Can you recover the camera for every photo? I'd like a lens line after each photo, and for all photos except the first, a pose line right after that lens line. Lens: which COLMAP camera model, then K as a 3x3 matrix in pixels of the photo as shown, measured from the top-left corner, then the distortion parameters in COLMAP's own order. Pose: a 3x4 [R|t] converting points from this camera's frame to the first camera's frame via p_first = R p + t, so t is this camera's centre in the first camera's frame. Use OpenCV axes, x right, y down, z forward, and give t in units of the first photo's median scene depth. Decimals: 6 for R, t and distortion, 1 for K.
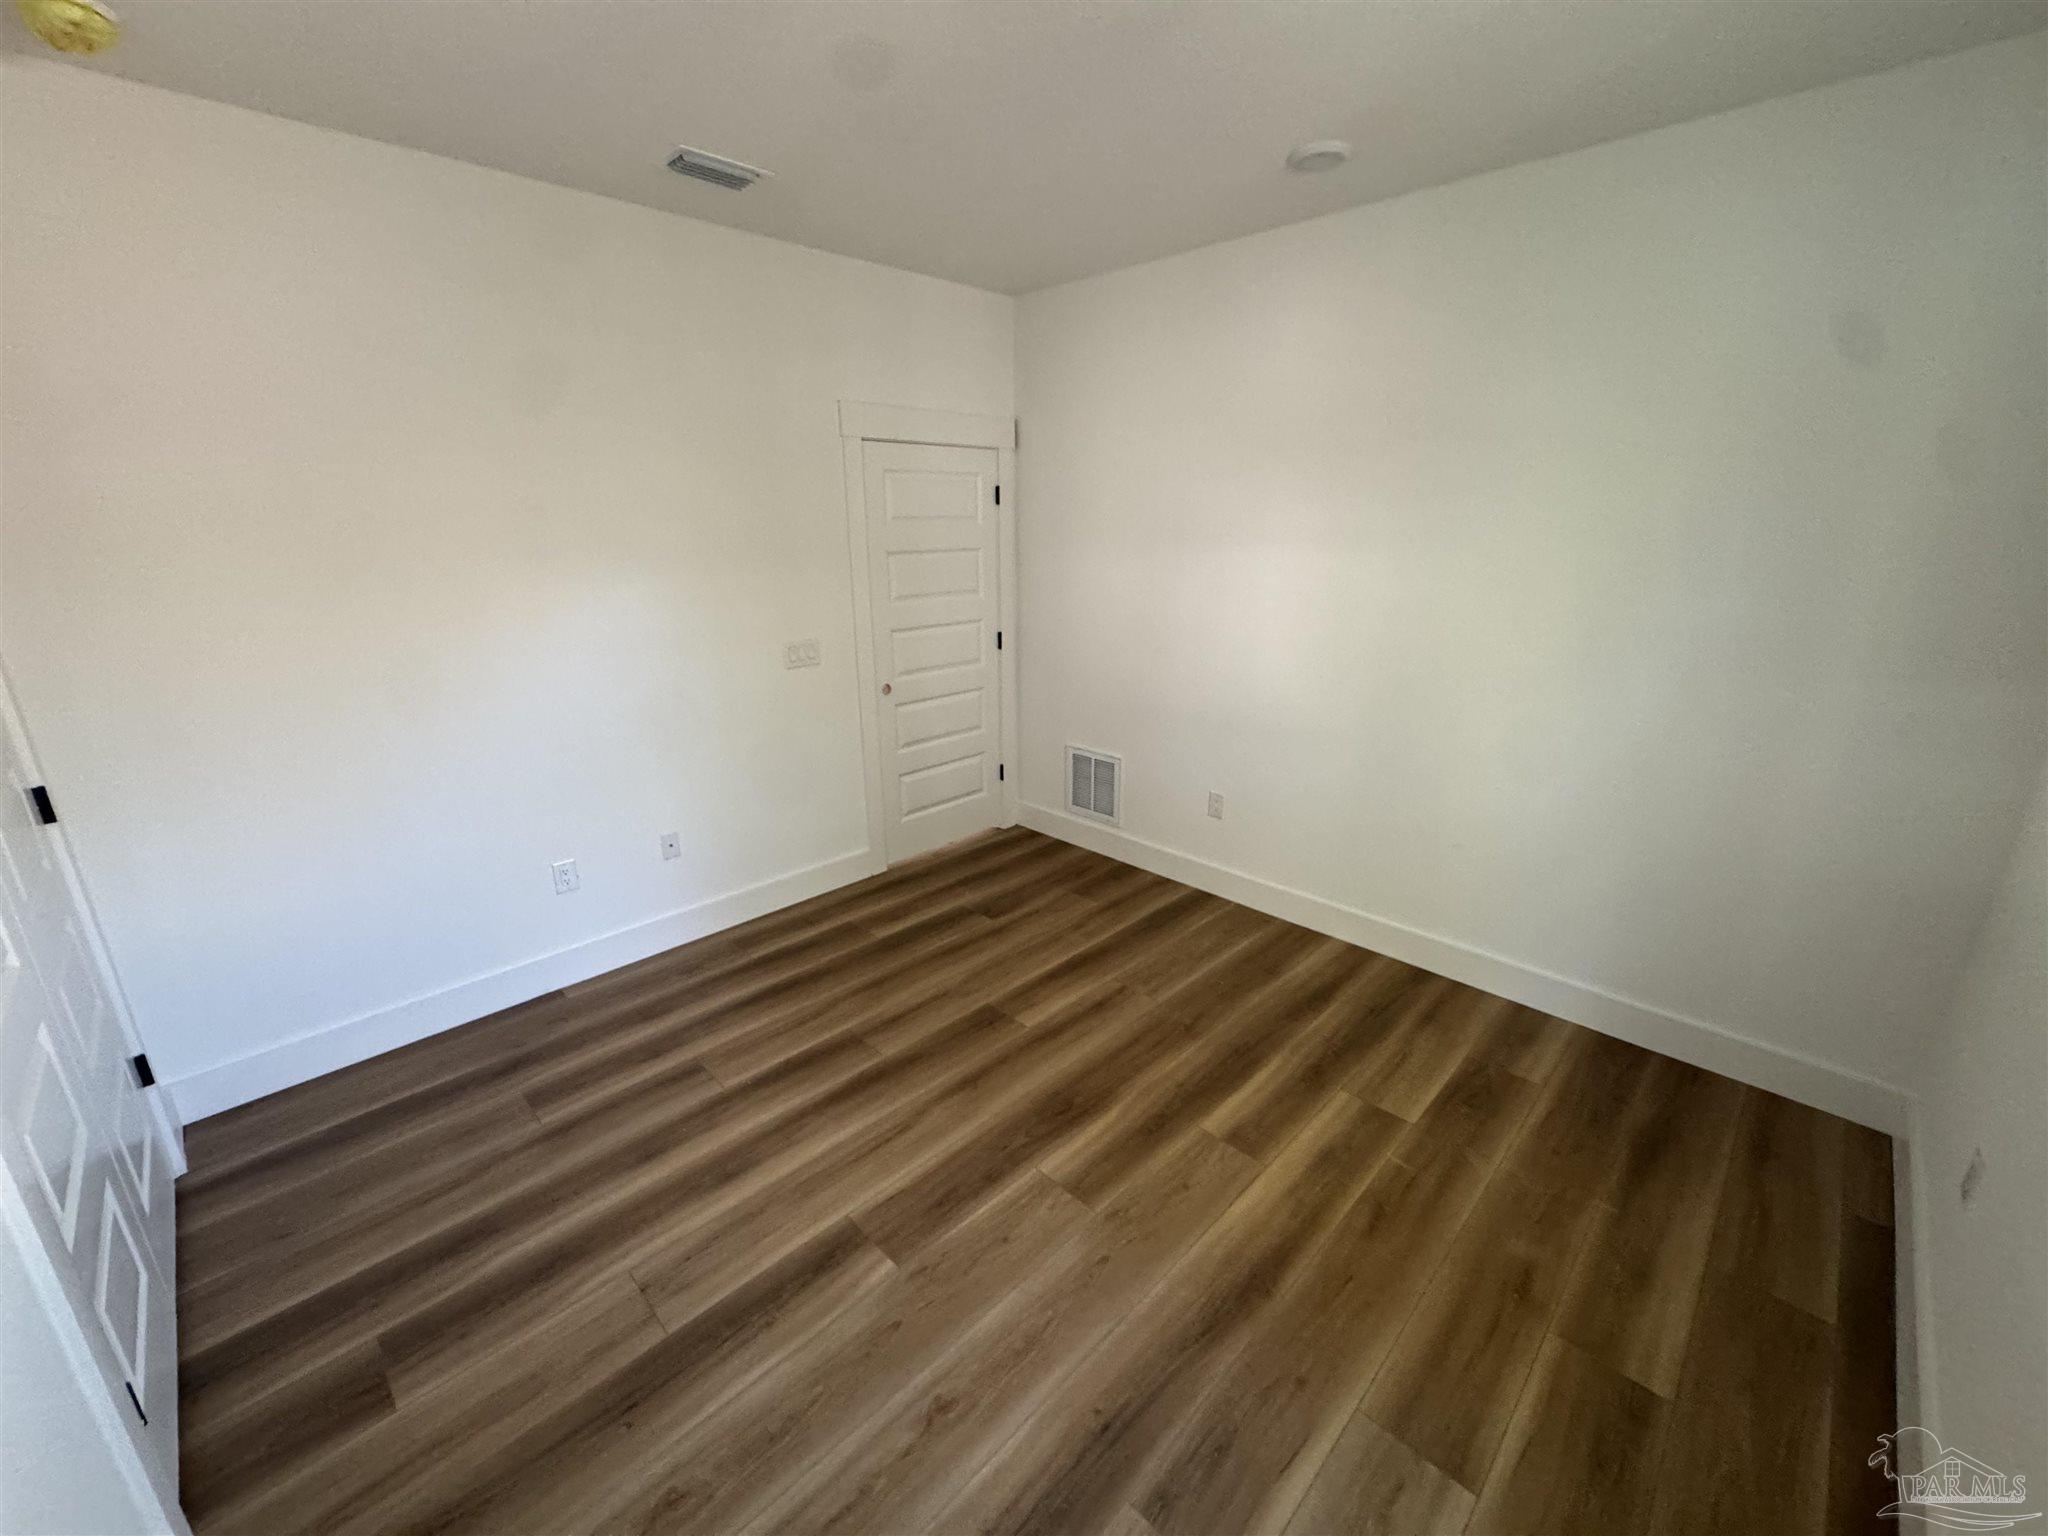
lens RADIAL K [[821.6, 0, 1024.0], [0, 821.6, 768.0], [0, 0, 1]] dist [-0.002519, -0.000082]
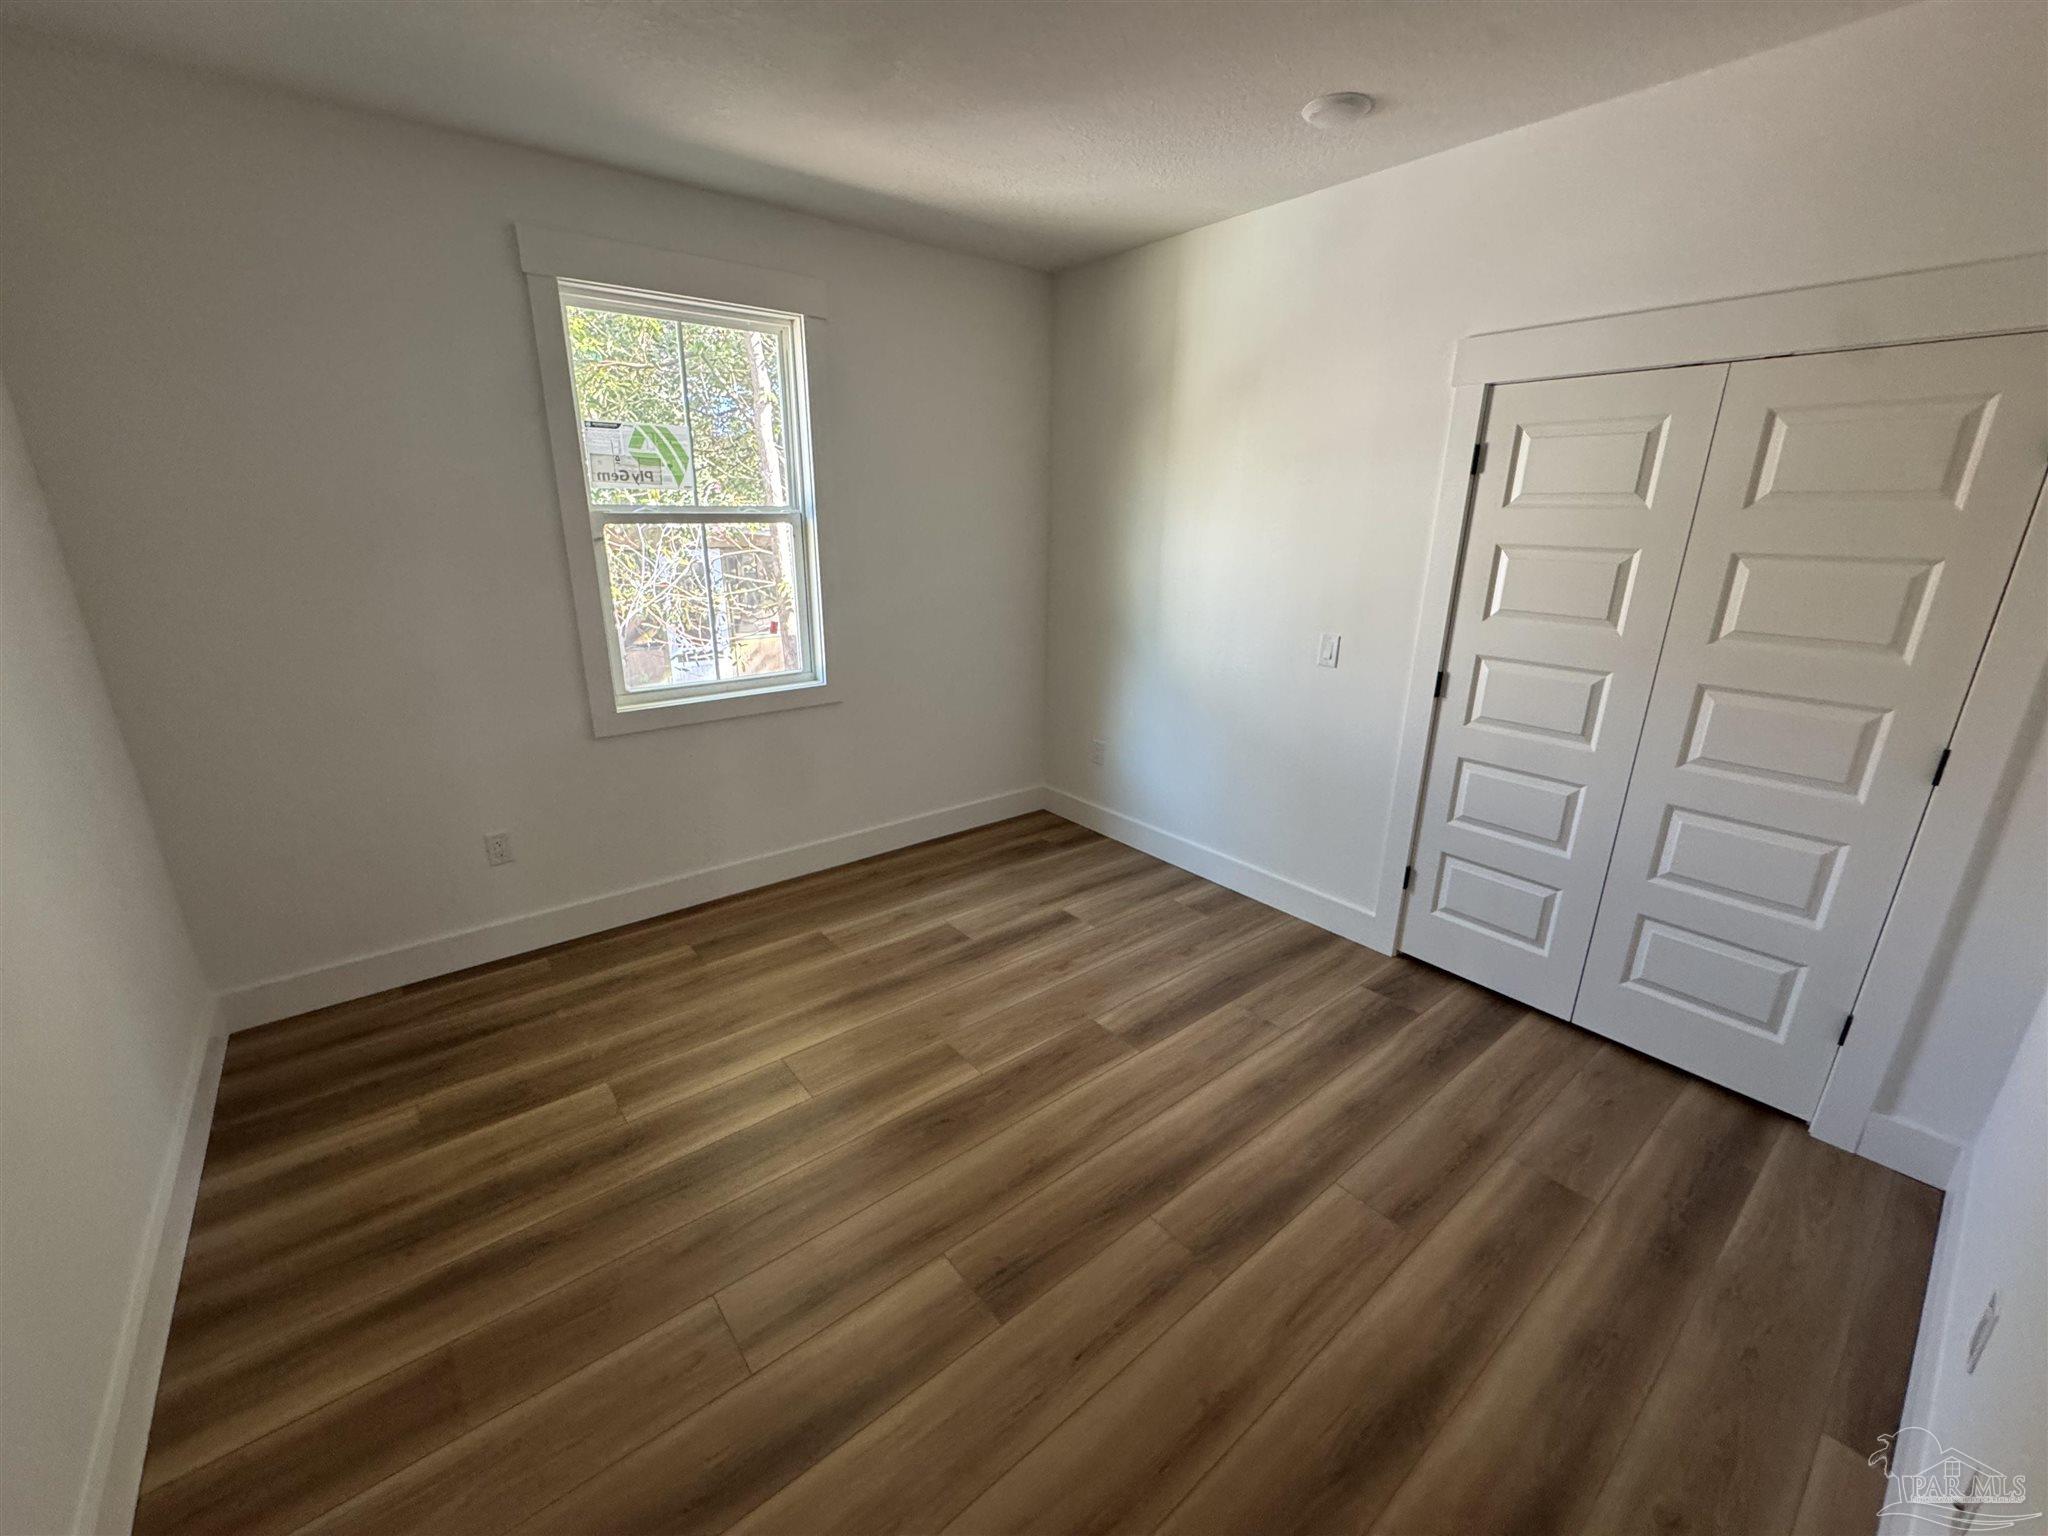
lens RADIAL K [[821.6, 0, 1024.0], [0, 821.6, 768.0], [0, 0, 1]] dist [-0.002519, -0.000082]
pose [[-0.994011, -0.037697, 0.102574, -0.138943], [0.027219, 0.823639, 0.566461, -0.475761], [-0.105838, 0.565860, -0.817680, 1.645445]]
